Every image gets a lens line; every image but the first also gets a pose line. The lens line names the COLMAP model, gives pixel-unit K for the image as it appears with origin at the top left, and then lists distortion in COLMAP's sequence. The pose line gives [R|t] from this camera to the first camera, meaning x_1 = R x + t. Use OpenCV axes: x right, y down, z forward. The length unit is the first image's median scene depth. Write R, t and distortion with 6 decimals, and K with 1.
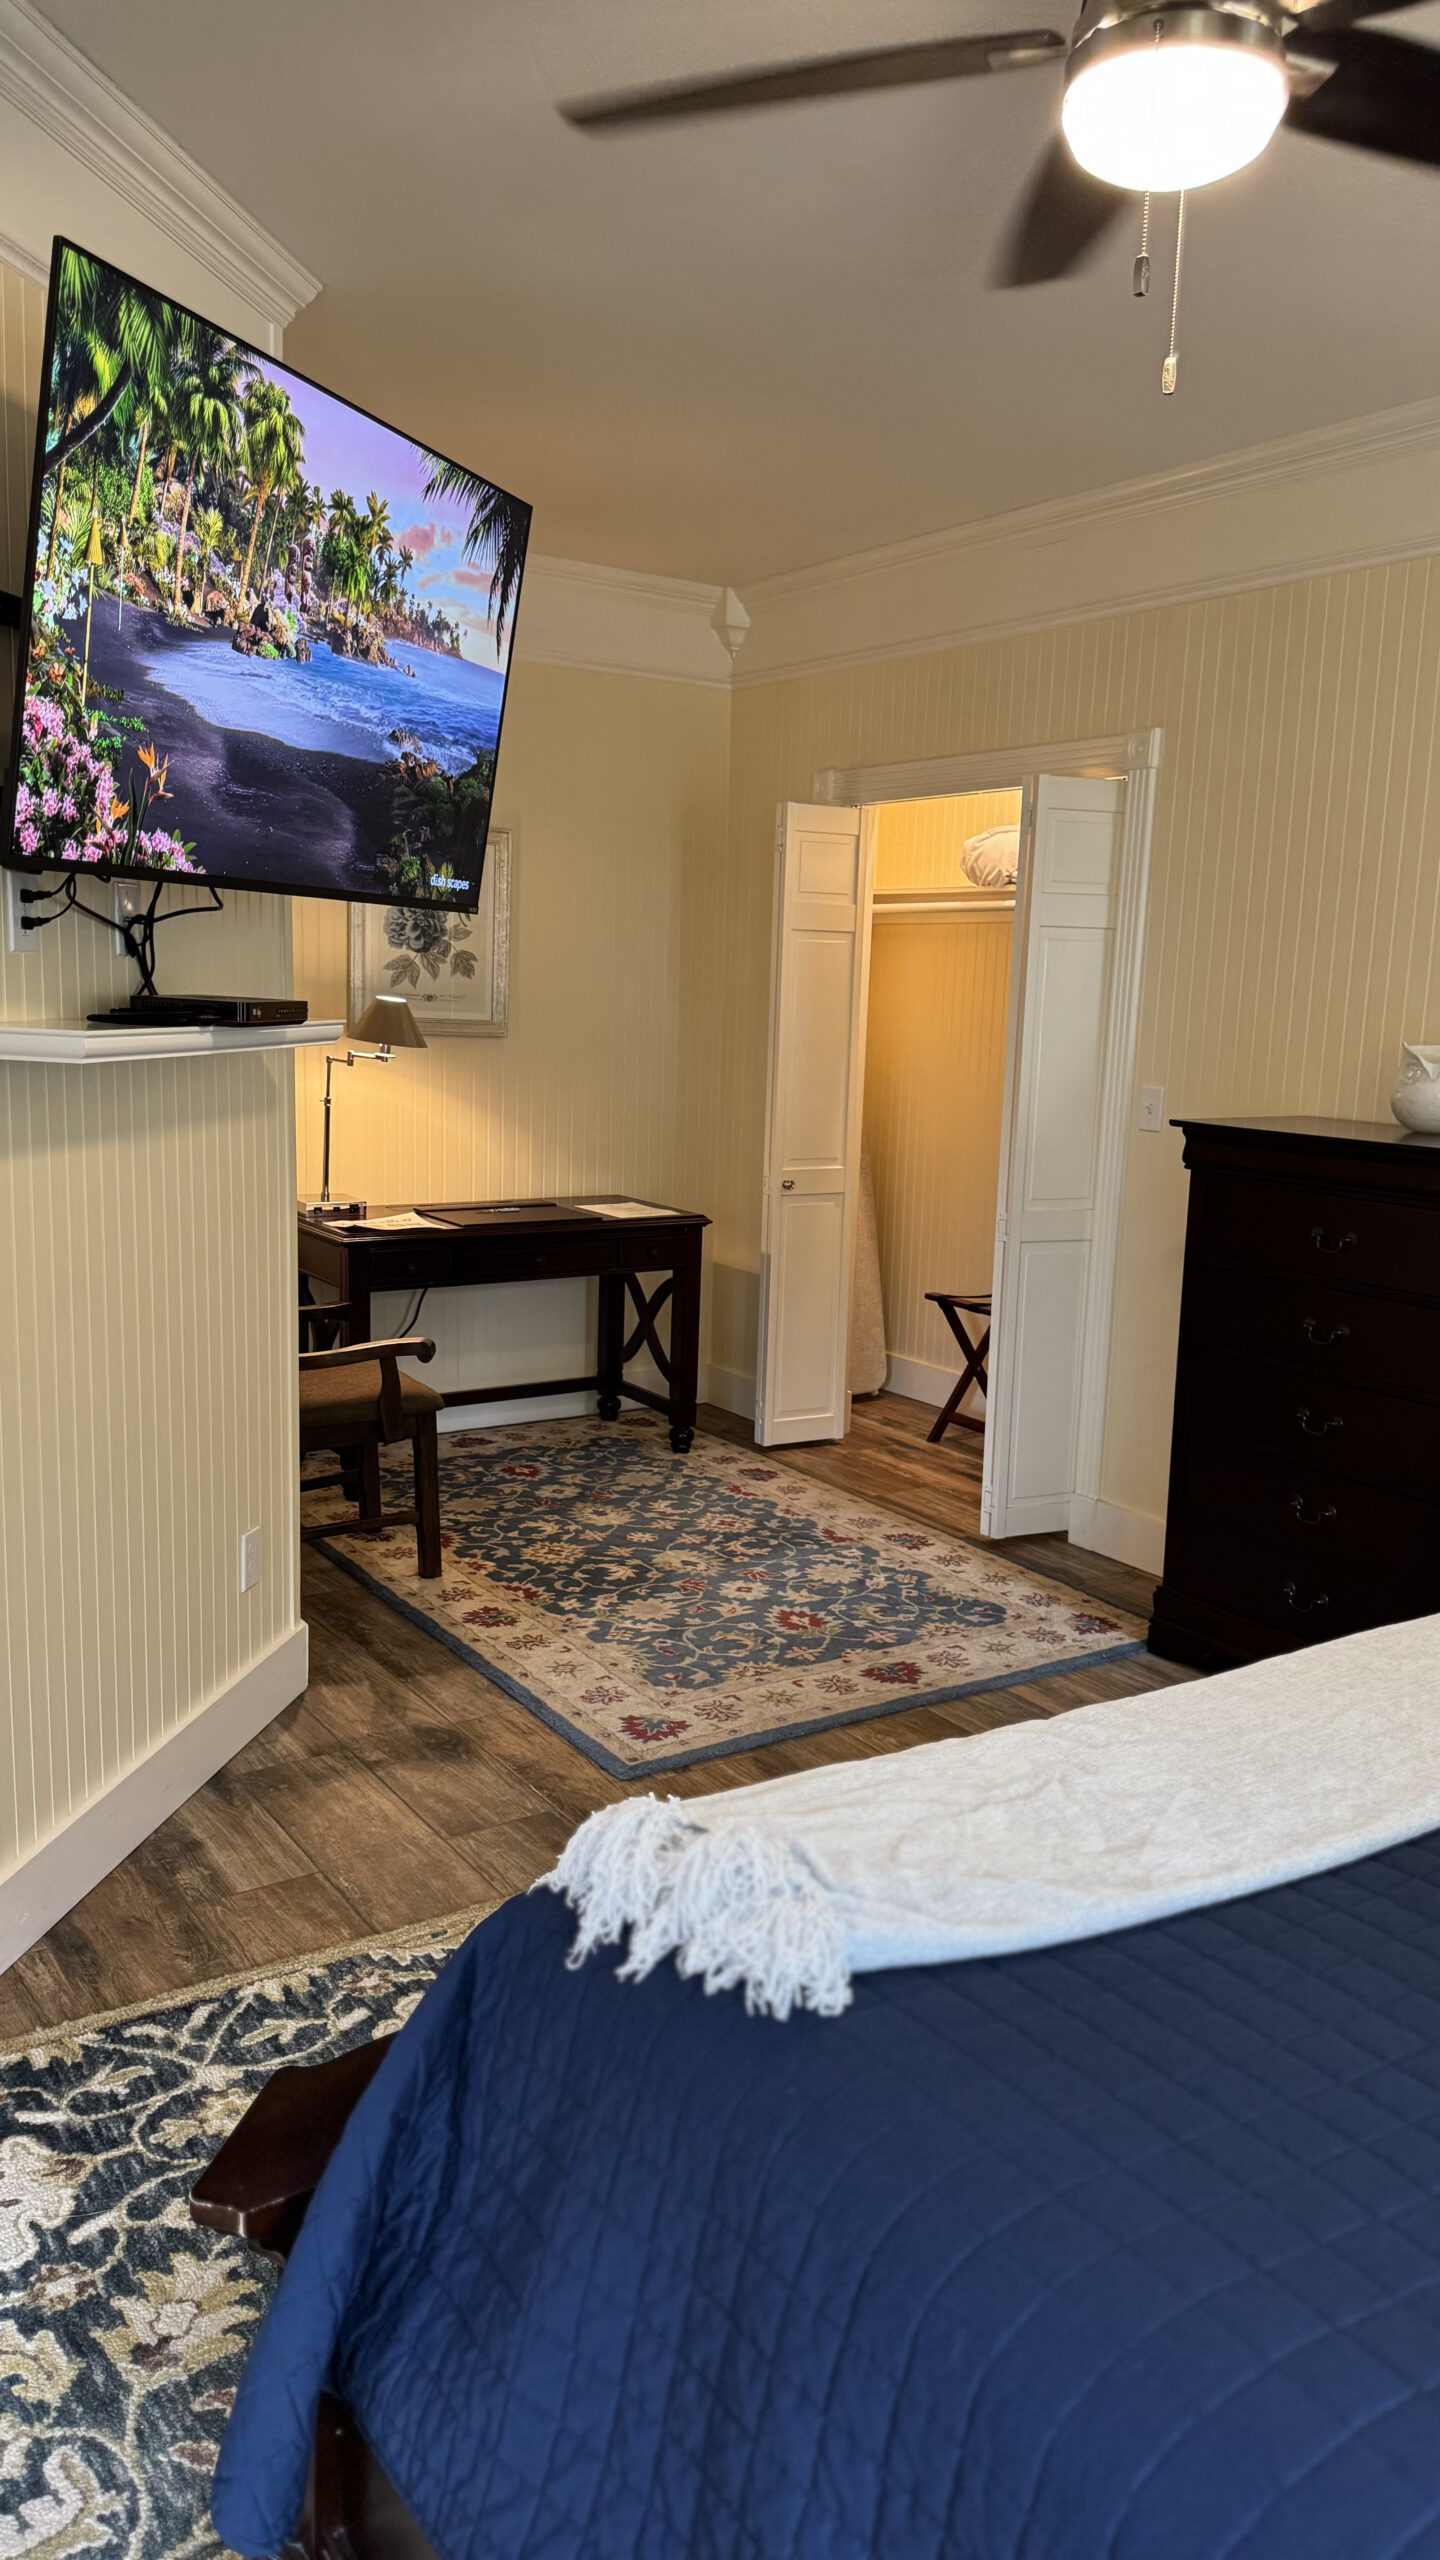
lens RADIAL K [[1788.2, 0, 712.4], [0, 1788.2, 1286.6], [0, 0, 1]] dist [0.111941, -0.210446]
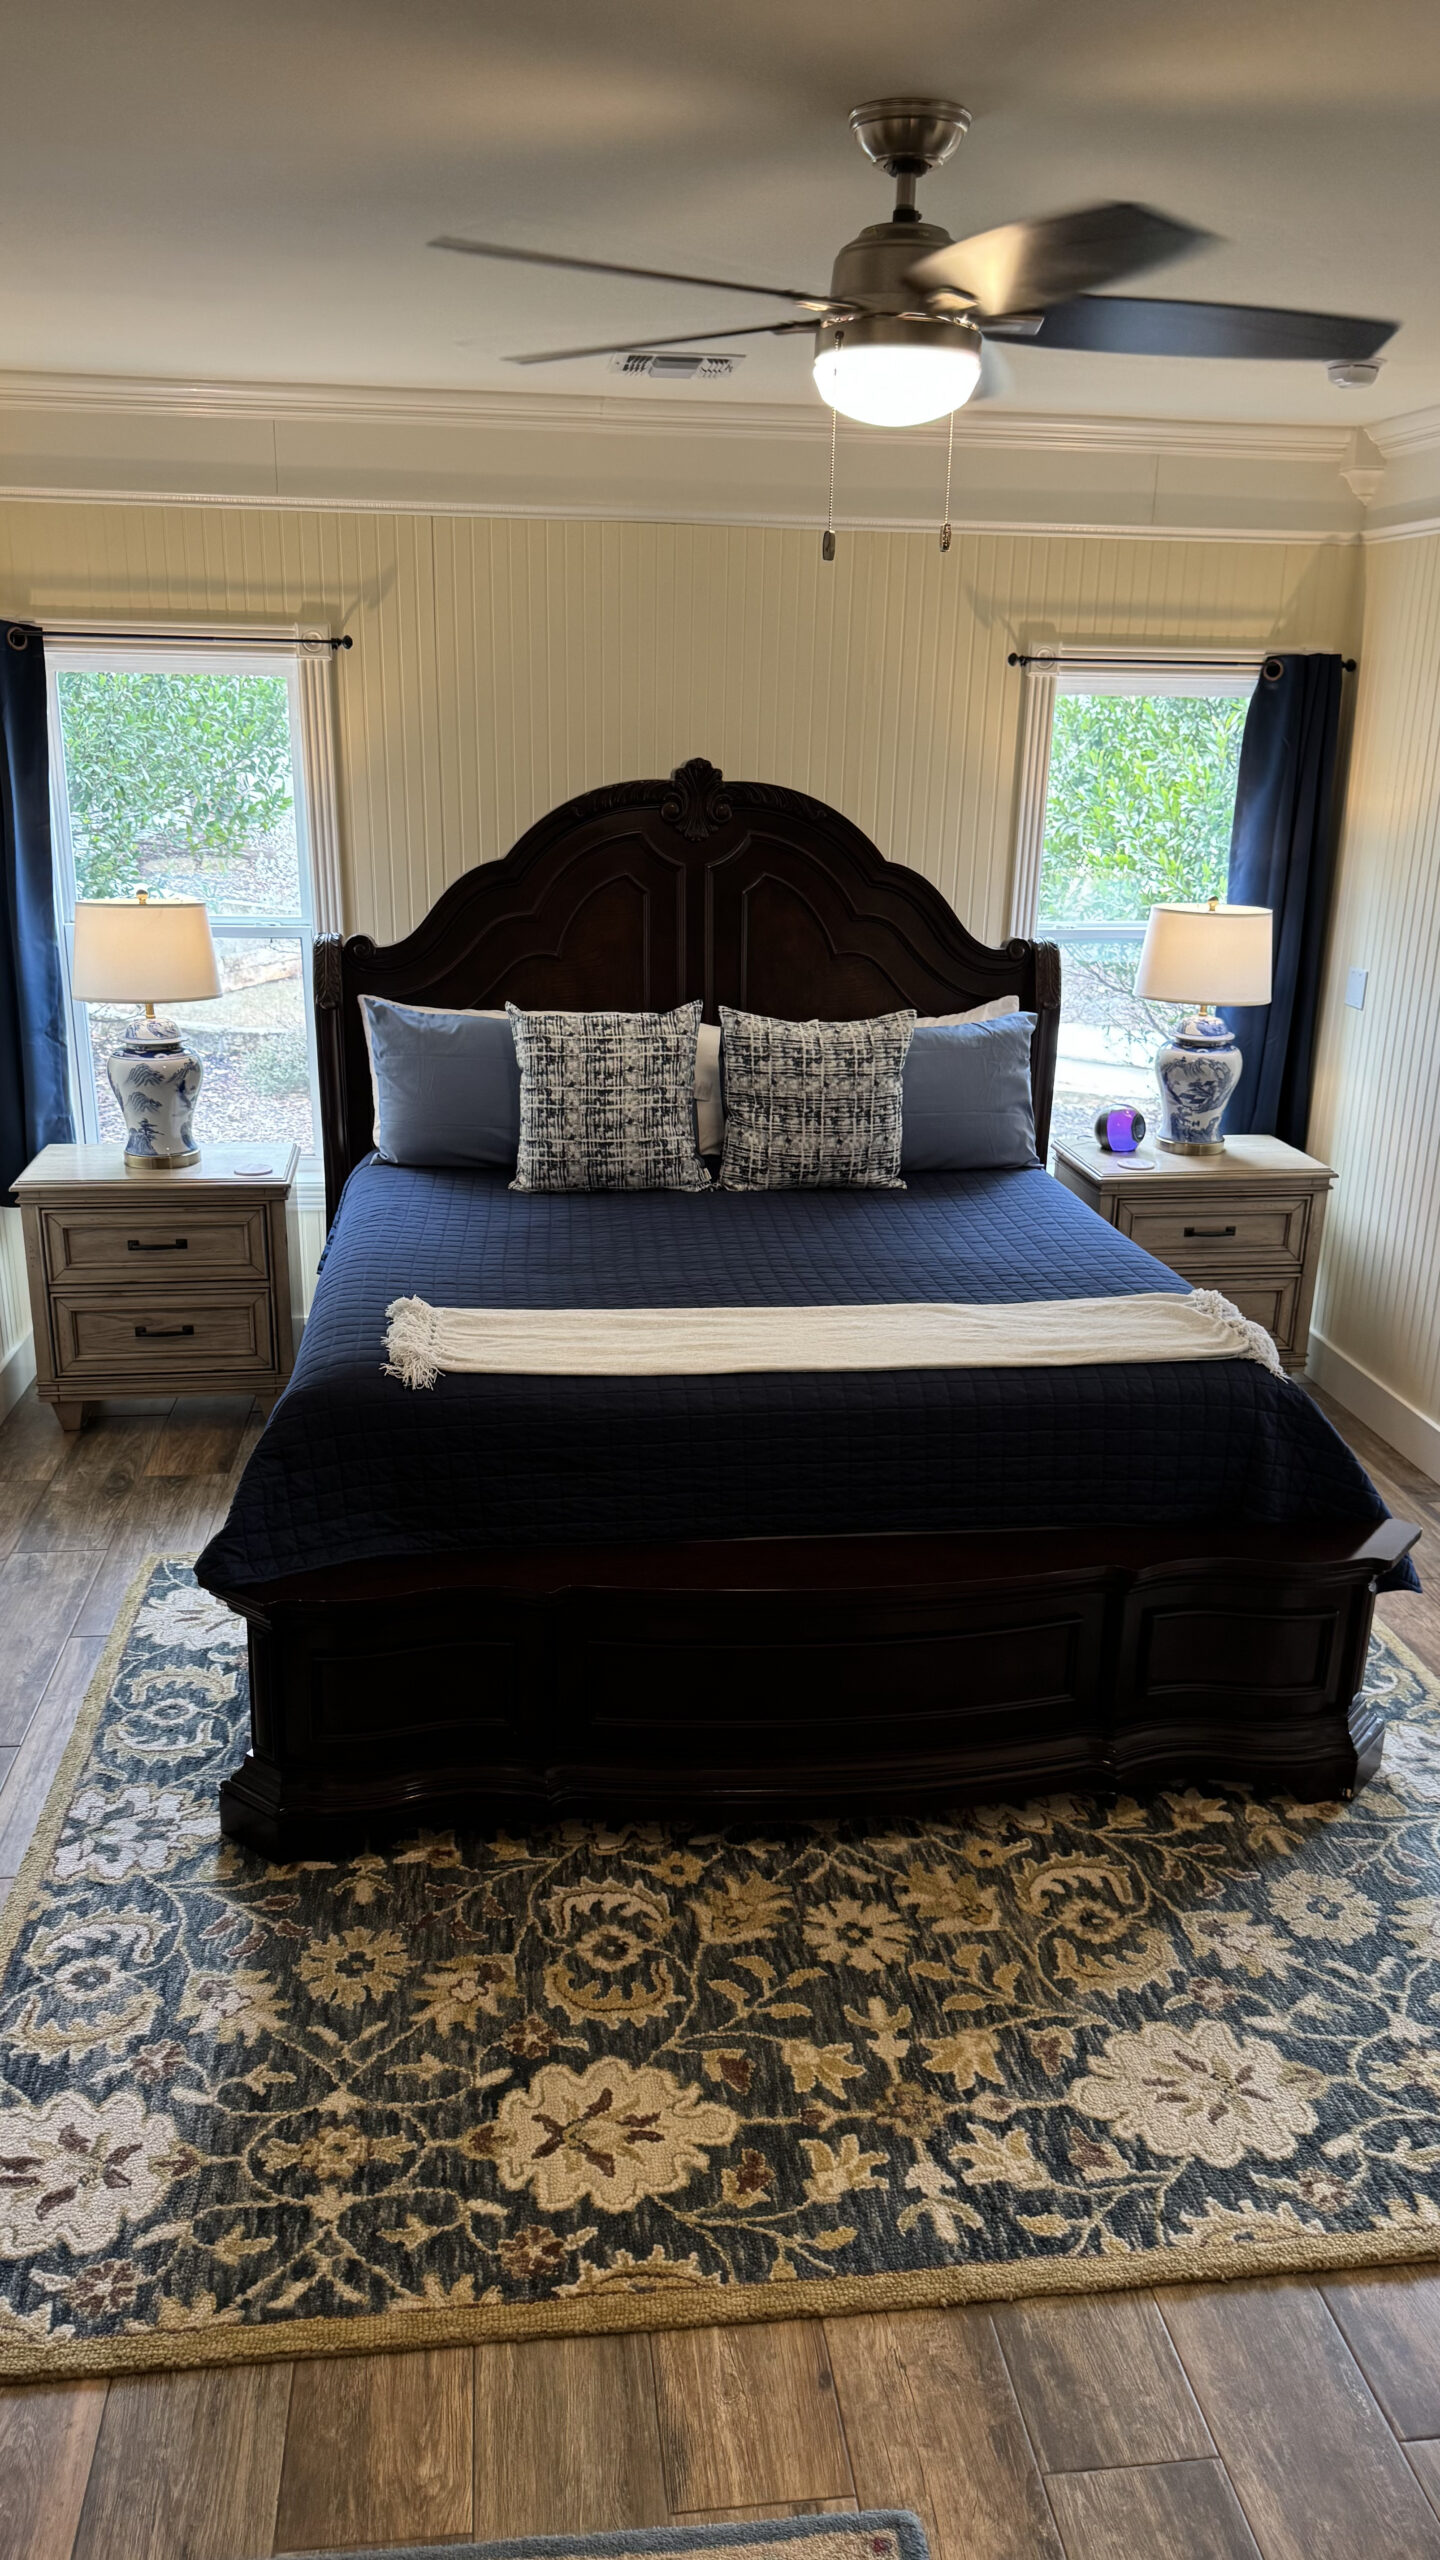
lens RADIAL K [[1788.2, 0, 712.4], [0, 1788.2, 1286.6], [0, 0, 1]] dist [0.111941, -0.210446]
pose [[-0.889731, -0.188223, 0.415874, -0.143989], [0.027956, 0.886857, 0.461197, -0.331761], [-0.455629, 0.421967, -0.783802, 1.162029]]
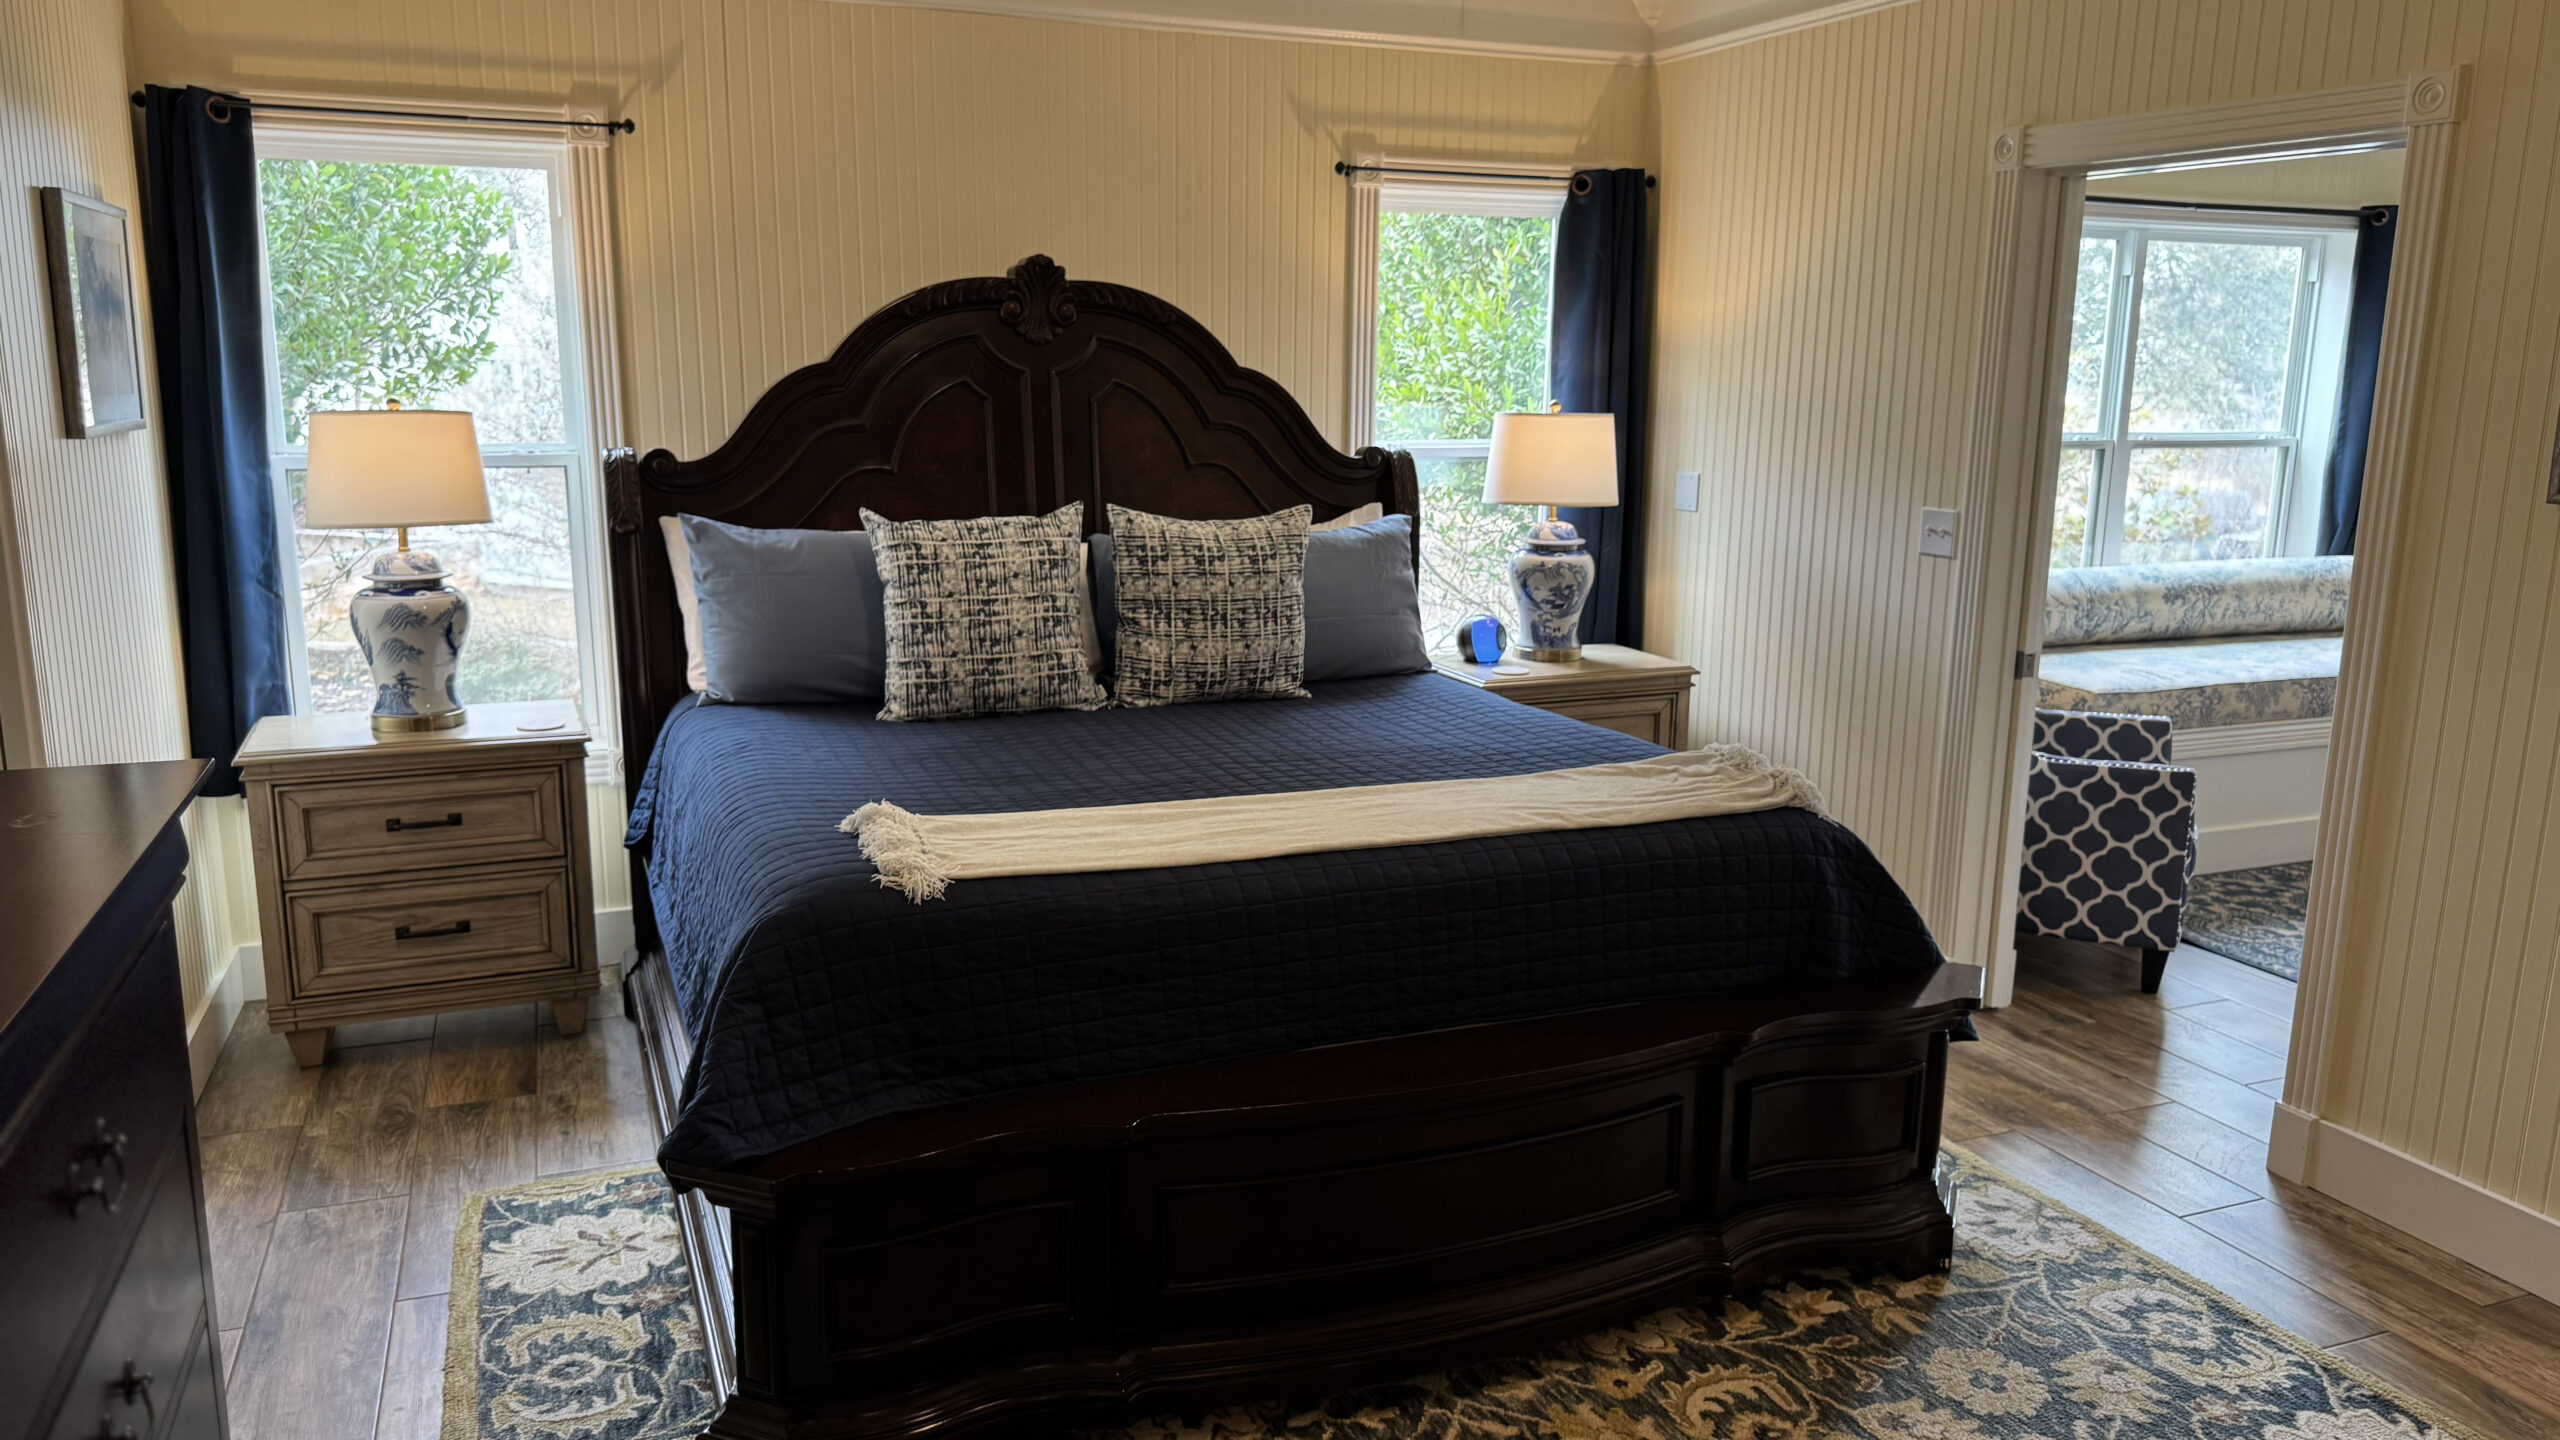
lens RADIAL K [[1804.0, 0, 1275.5], [0, 1804.0, 724.9], [0, 0, 1]] dist [0.083683, -0.141523]
pose [[-0.976677, -0.084255, 0.197493, 0.055030], [-0.006760, 0.931404, 0.363924, -0.221634], [-0.214608, 0.354102, -0.910250, 1.162407]]
